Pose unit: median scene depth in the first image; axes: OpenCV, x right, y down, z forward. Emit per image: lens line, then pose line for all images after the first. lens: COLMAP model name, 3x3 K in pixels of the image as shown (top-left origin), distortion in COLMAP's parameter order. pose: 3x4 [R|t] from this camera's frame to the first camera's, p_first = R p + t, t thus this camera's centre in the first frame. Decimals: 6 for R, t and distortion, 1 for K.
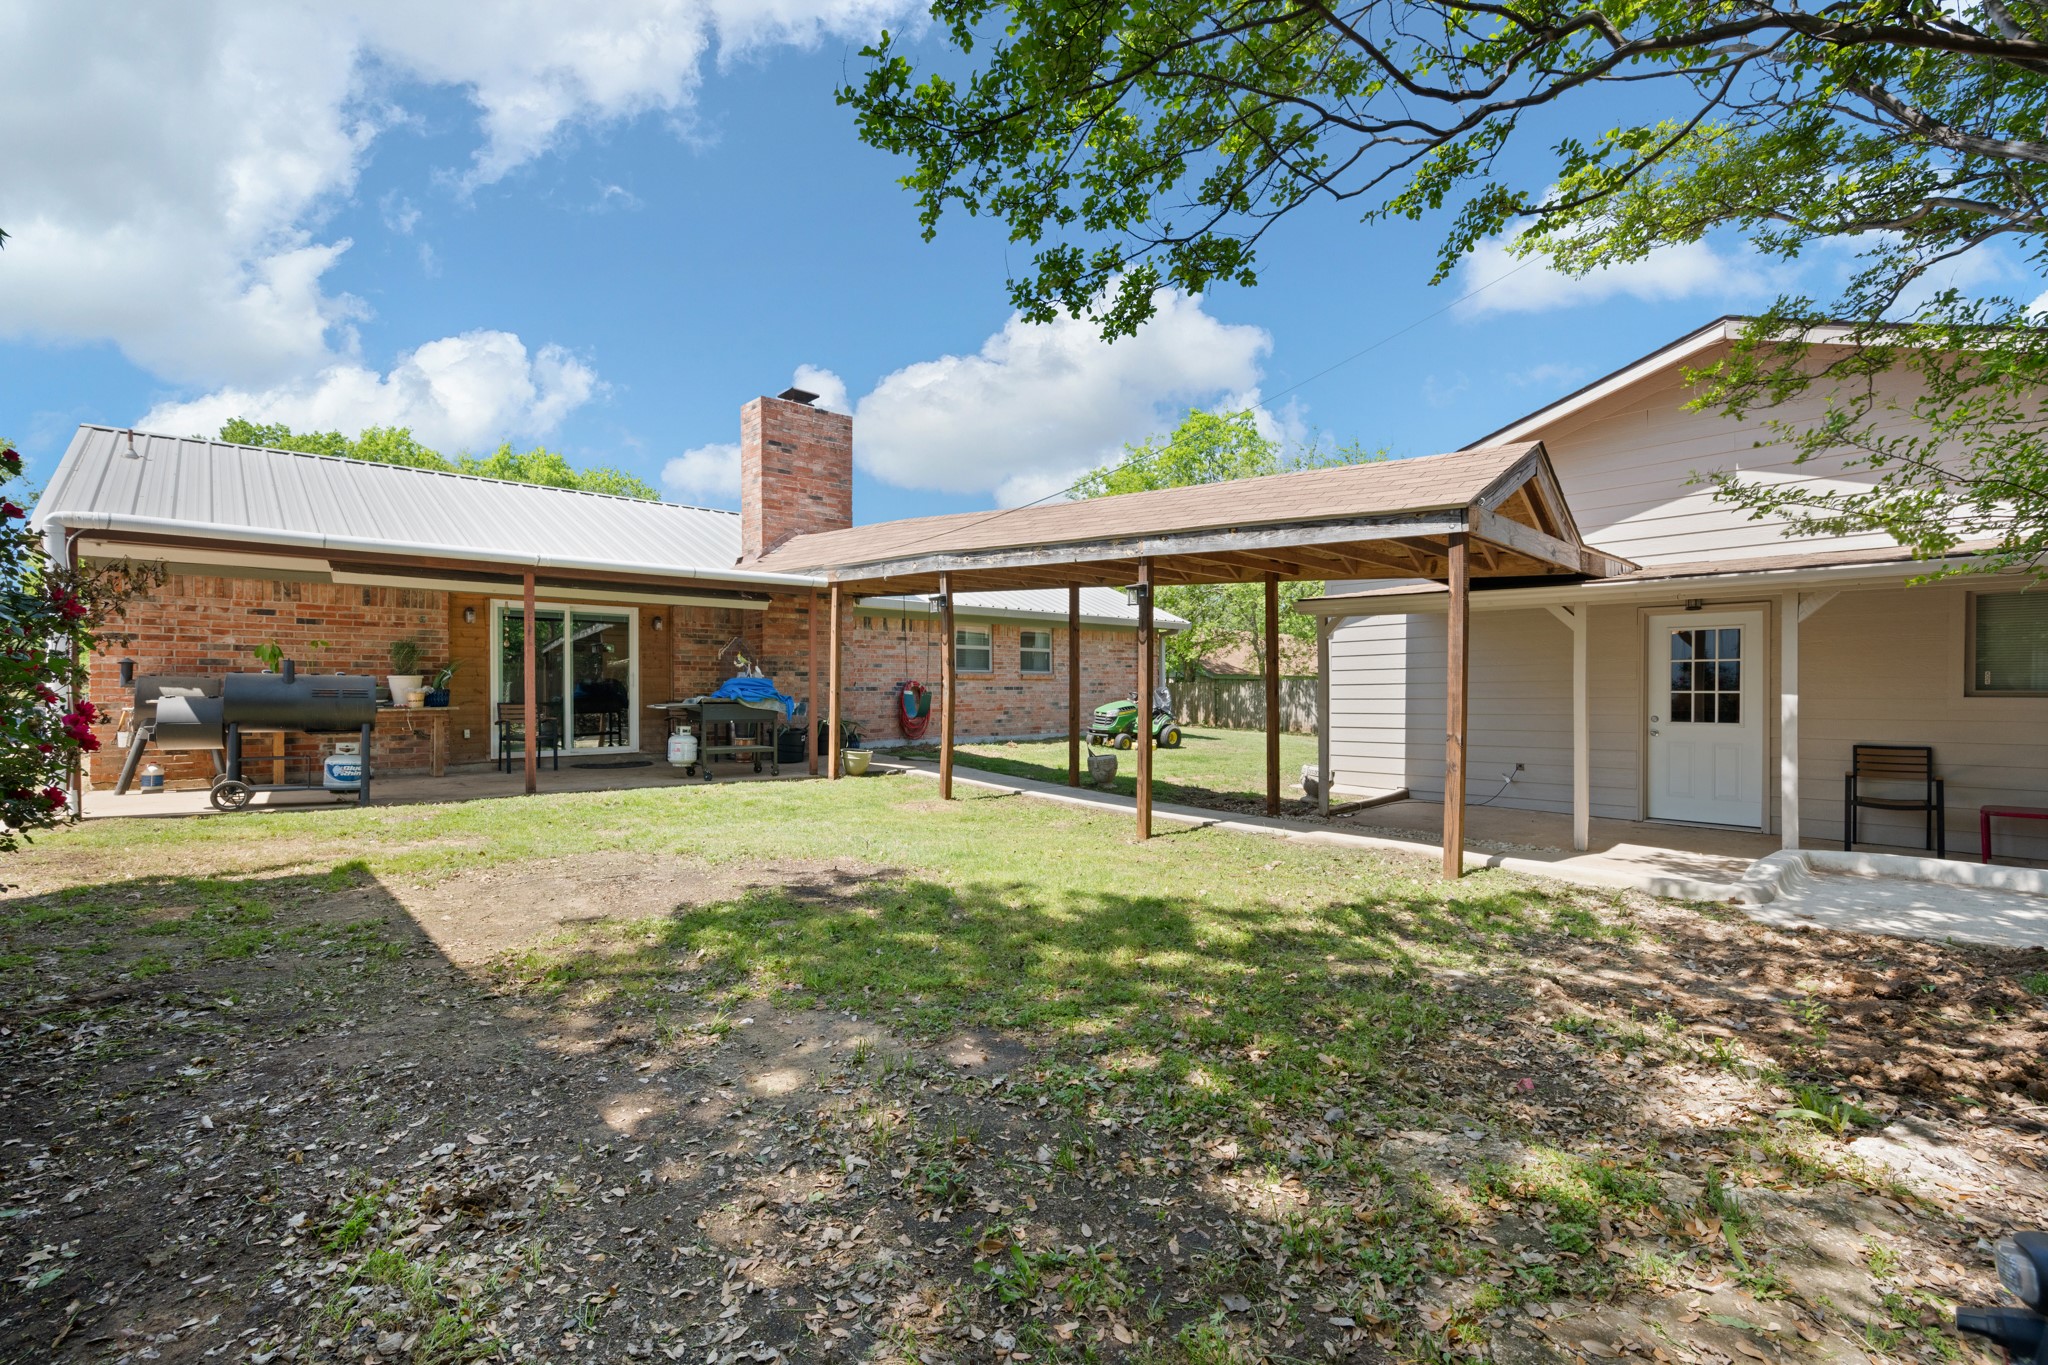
lens RADIAL K [[889.5, 0, 1020.0], [0, 889.5, 687.4], [0, 0, 1]] dist [0.002959, -0.000209]
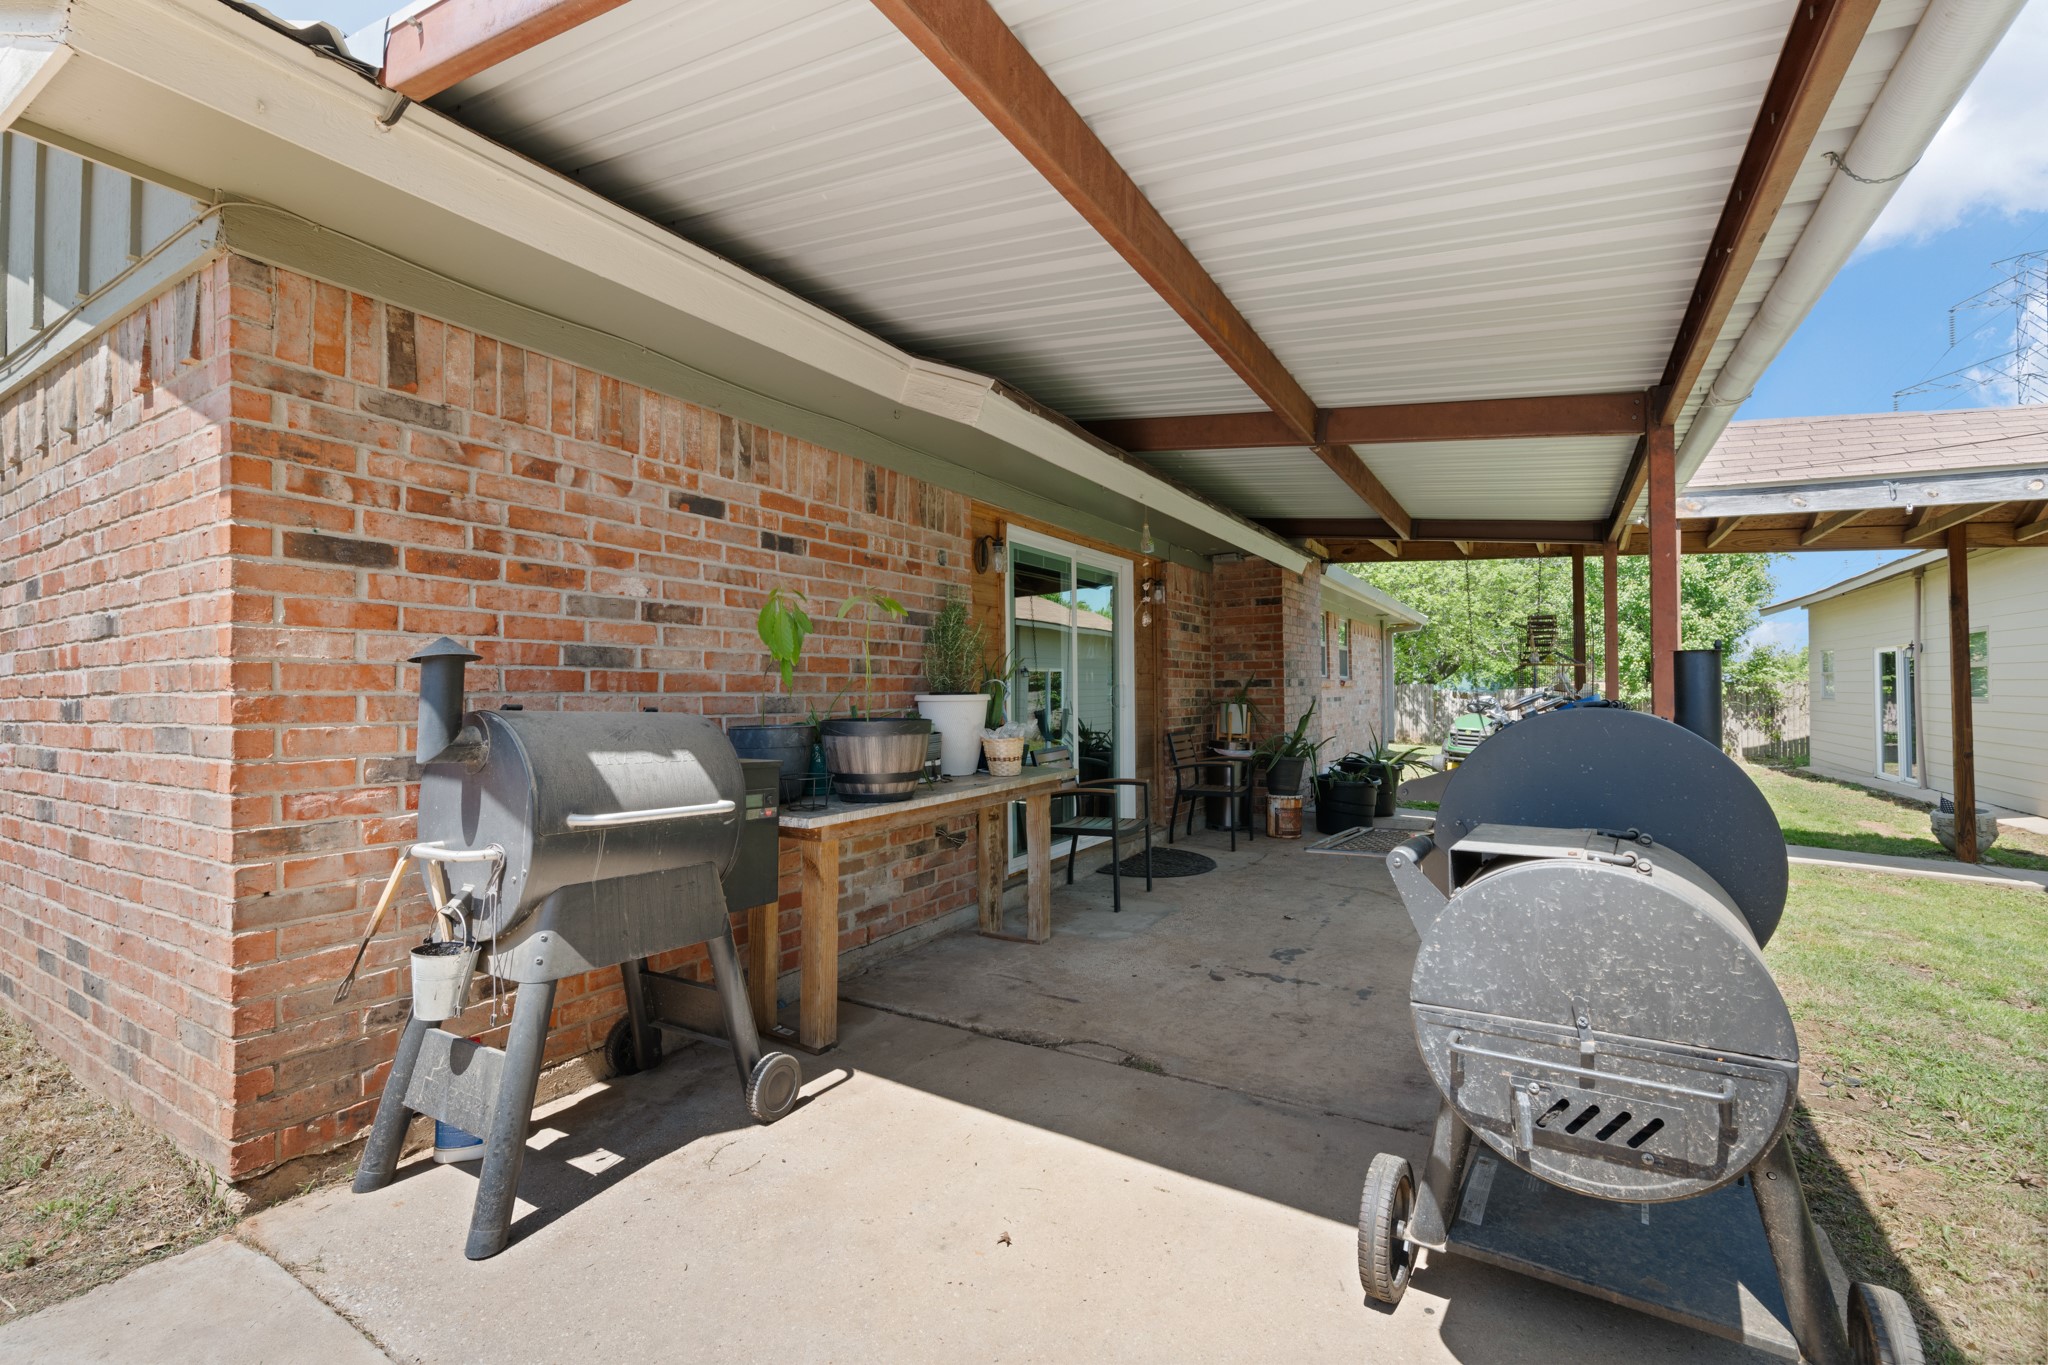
lens RADIAL K [[889.5, 0, 1022.1], [0, 889.5, 679.9], [0, 0, 1]] dist [0.002959, -0.000209]
pose [[0.948427, -0.007607, 0.316903, -0.840833], [0.012349, 0.999840, -0.012958, -0.014750], [-0.316754, 0.016204, 0.948369, 0.653311]]
